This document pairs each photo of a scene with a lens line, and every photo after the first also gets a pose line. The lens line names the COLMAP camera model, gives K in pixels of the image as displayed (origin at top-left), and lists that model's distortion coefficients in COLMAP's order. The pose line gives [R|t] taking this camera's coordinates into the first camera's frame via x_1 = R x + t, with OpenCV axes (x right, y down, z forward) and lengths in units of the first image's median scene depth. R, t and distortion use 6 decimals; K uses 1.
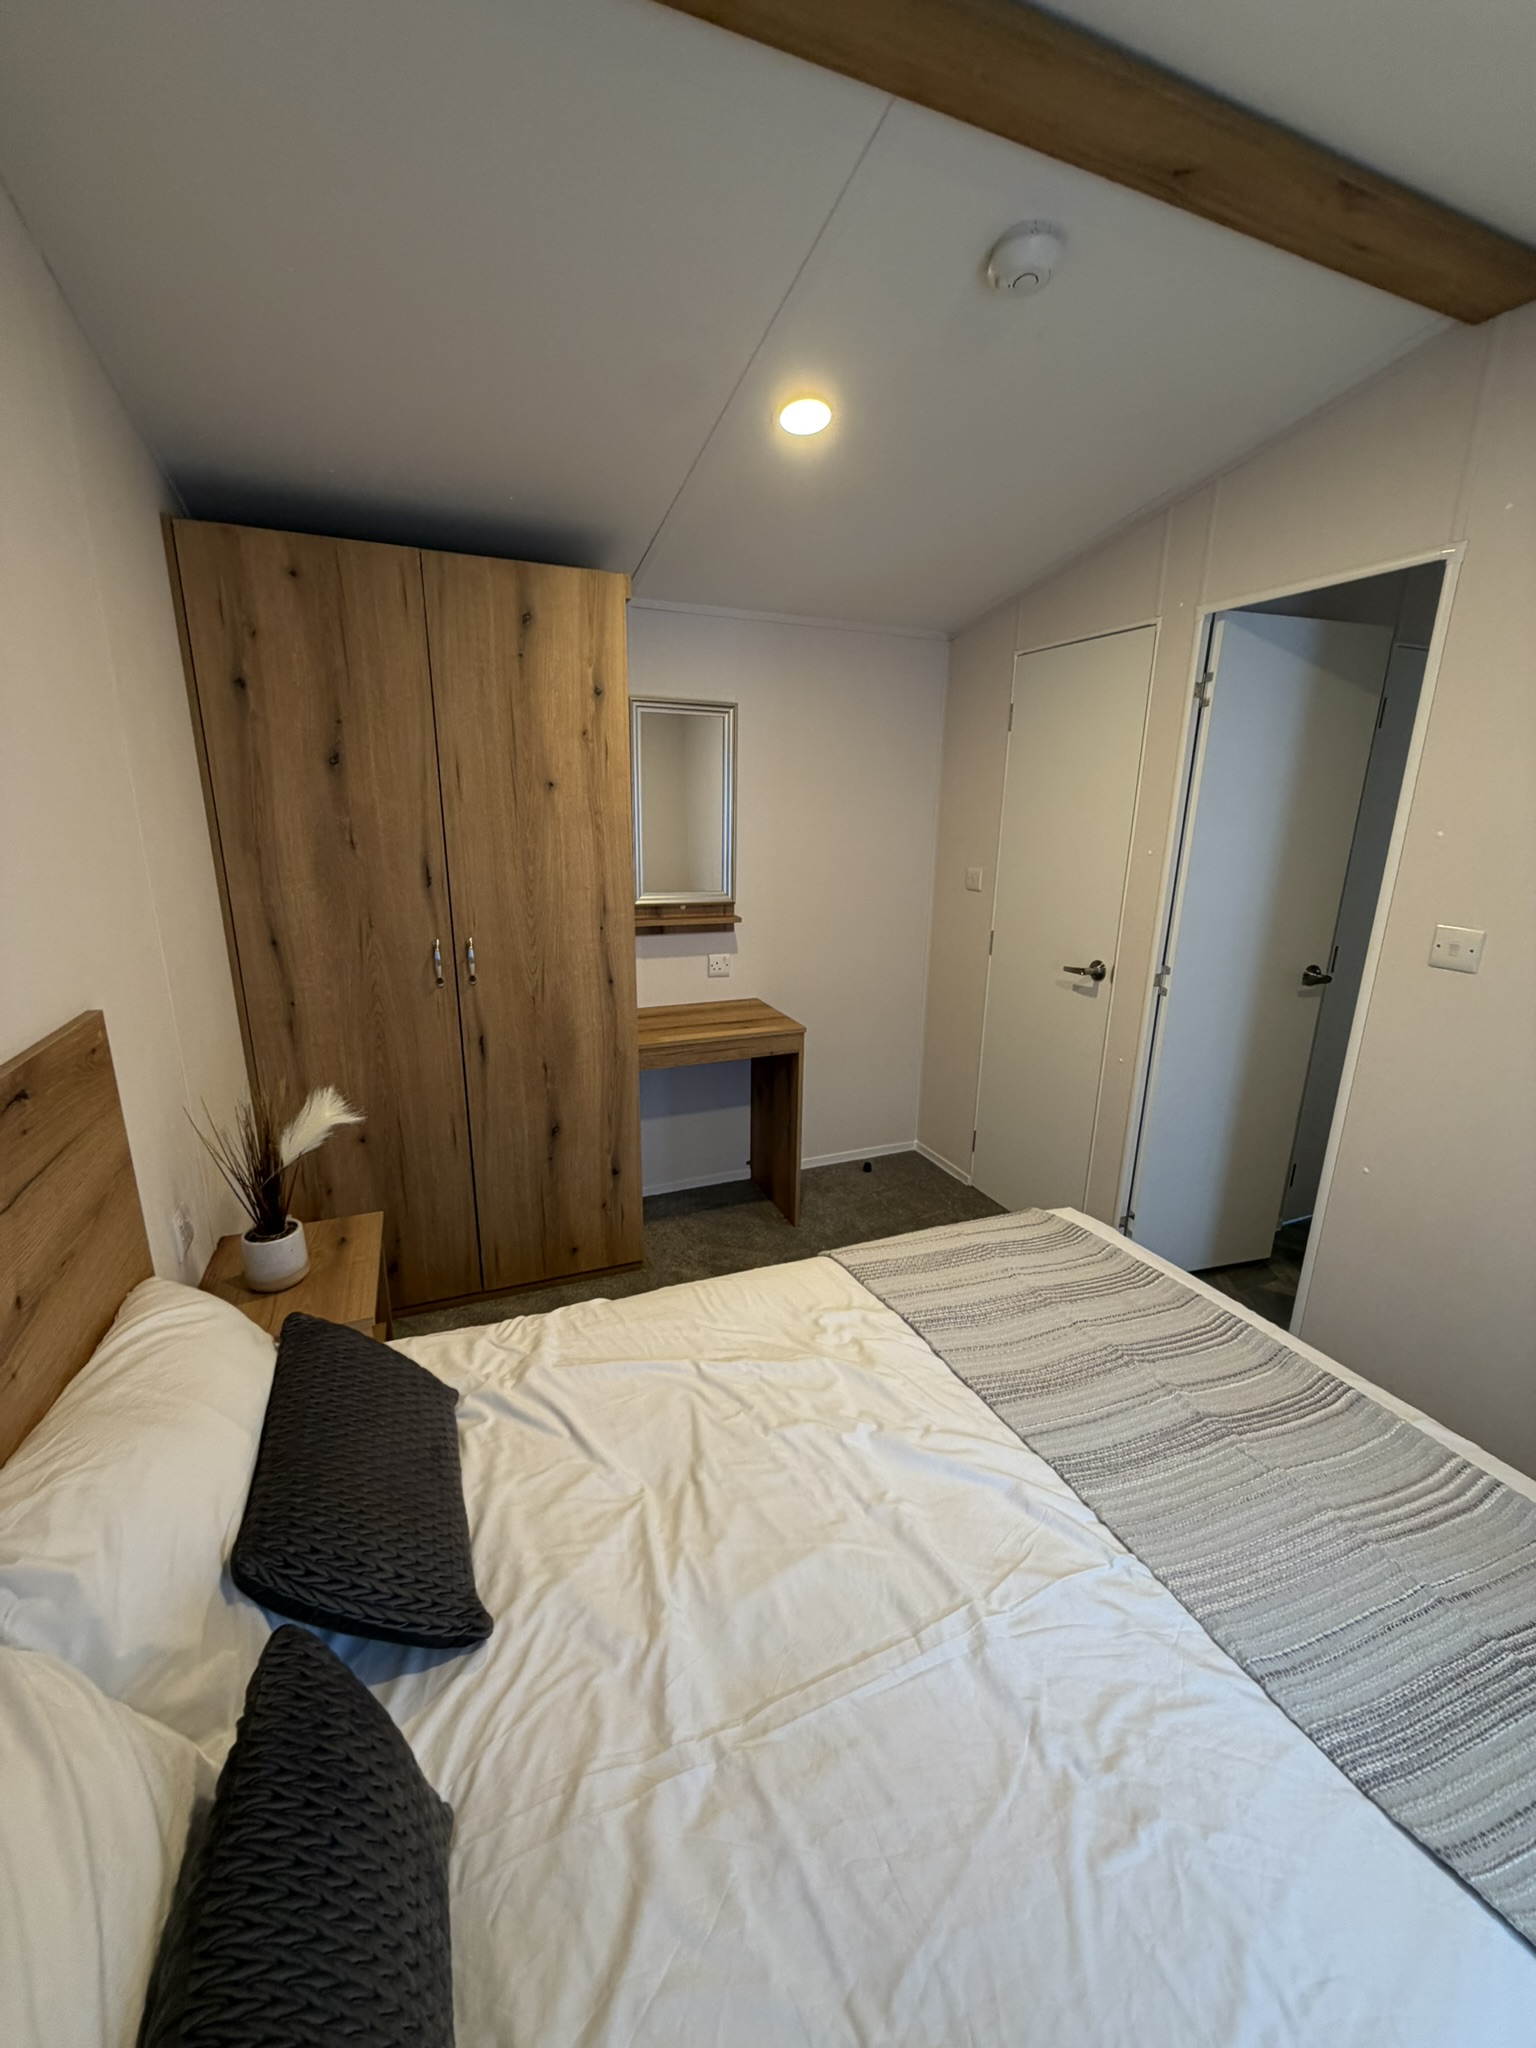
lens RADIAL K [[822.3, 0, 768.0], [0, 822.3, 1024.0], [0, 0, 1]] dist [0.000201, -0.000078]
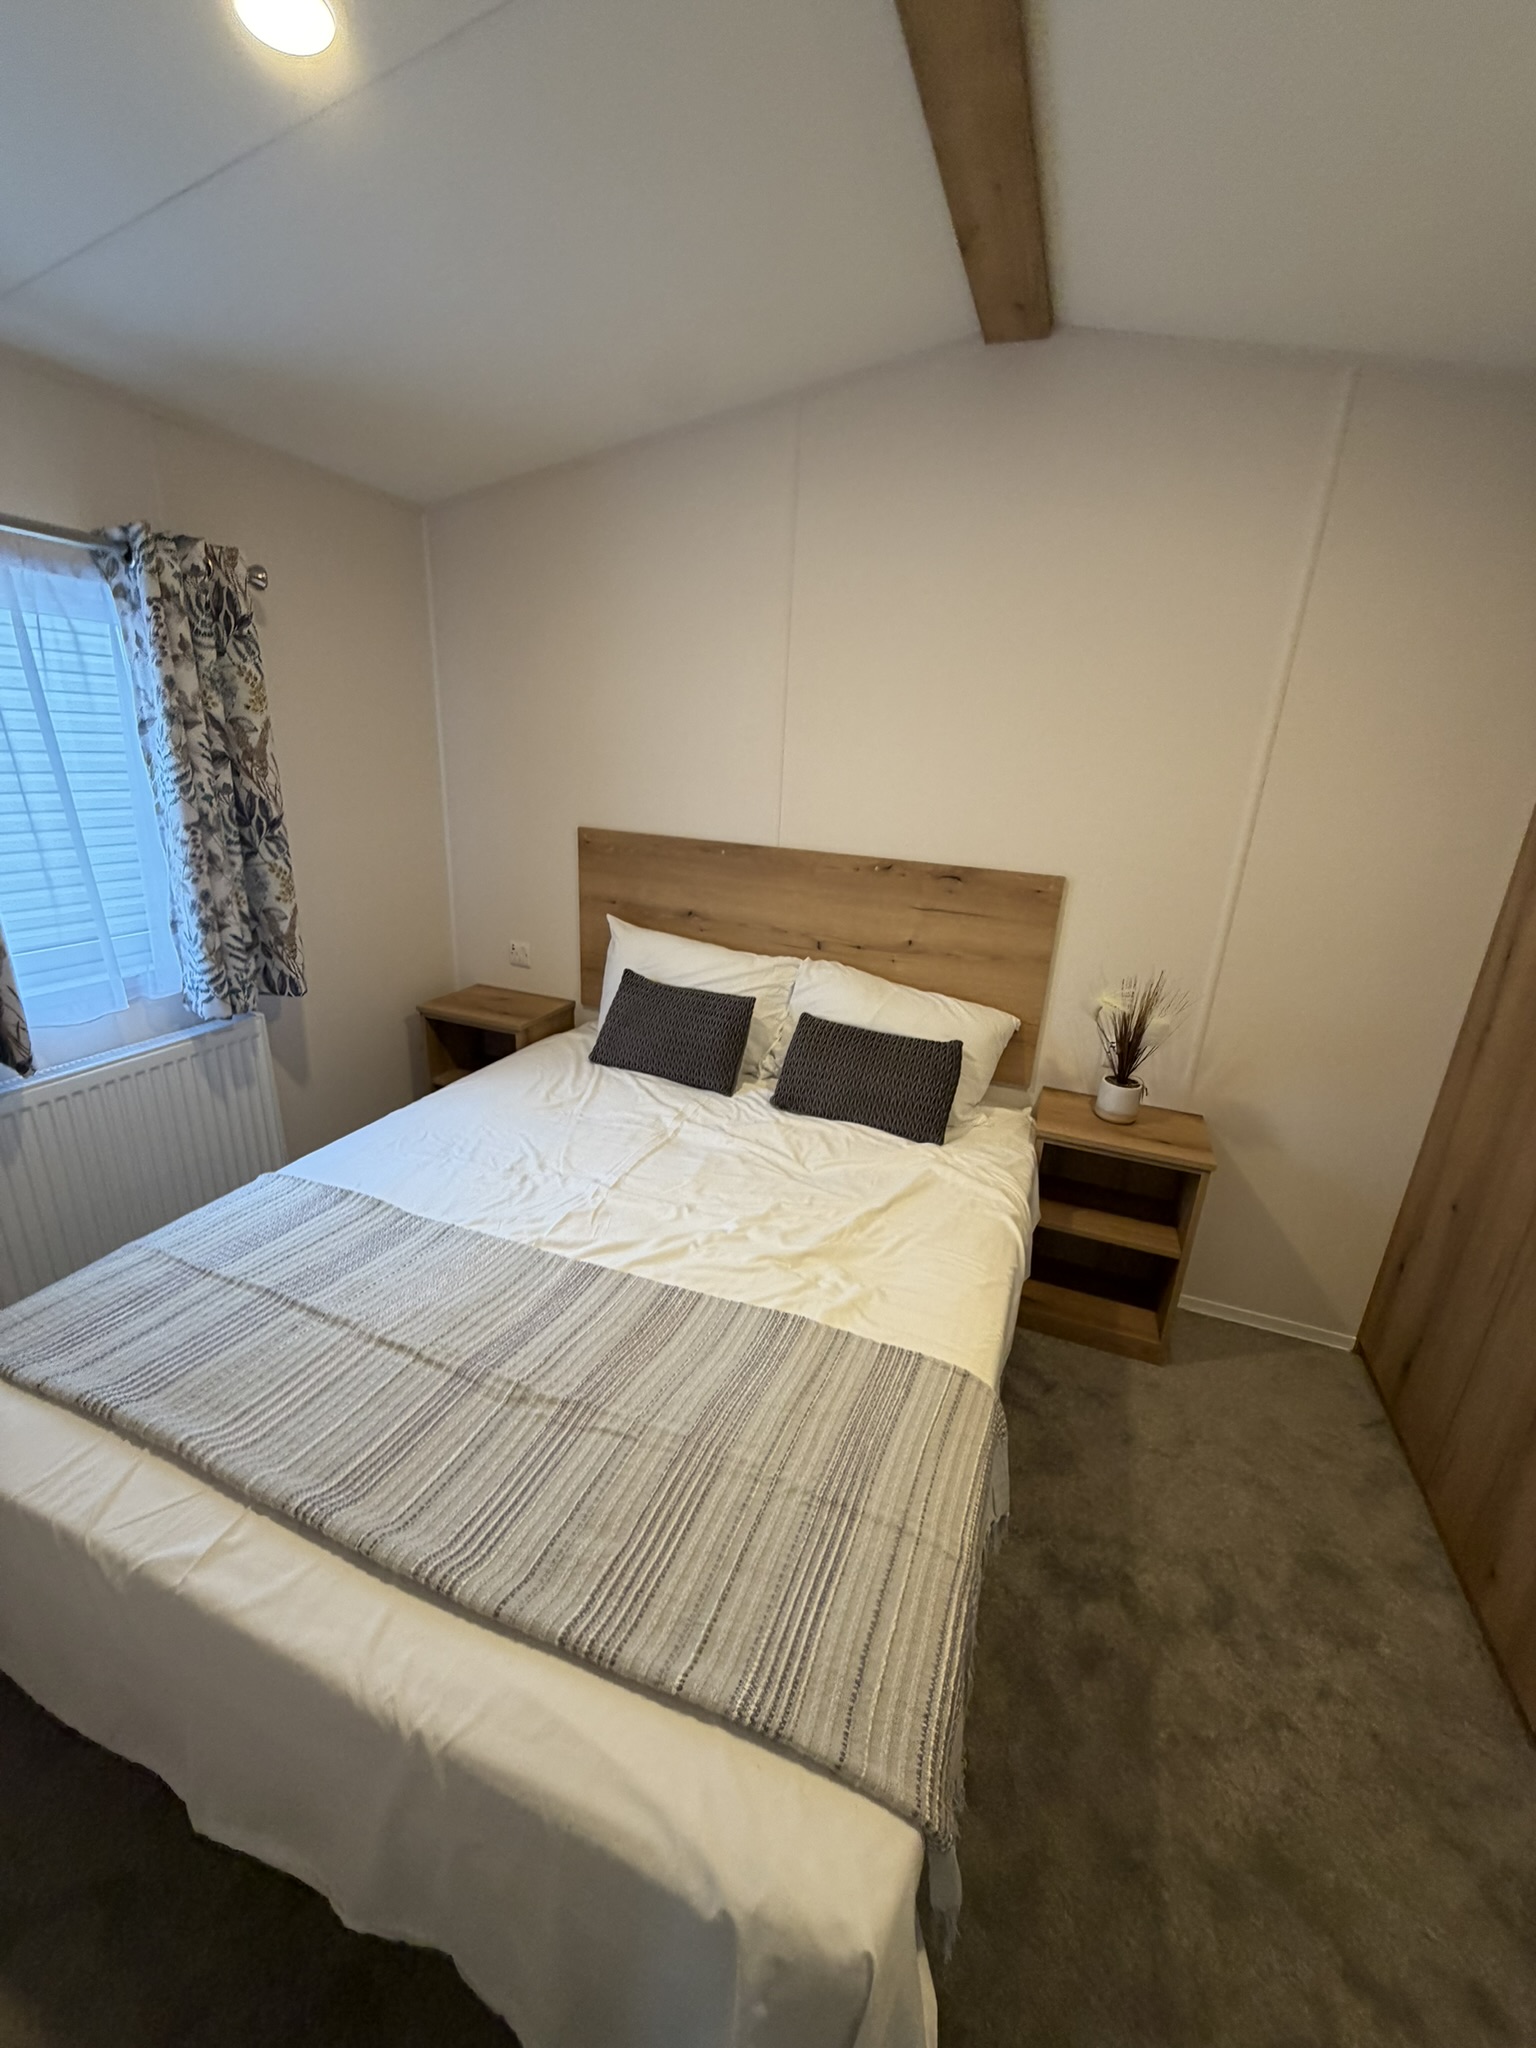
lens RADIAL K [[822.3, 0, 768.0], [0, 822.3, 1024.0], [0, 0, 1]] dist [0.000201, -0.000078]
pose [[-0.694694, 0.181231, -0.696100, 0.967903], [-0.243005, 0.851711, 0.464260, -0.412384], [0.677014, 0.491674, -0.547639, 1.670719]]
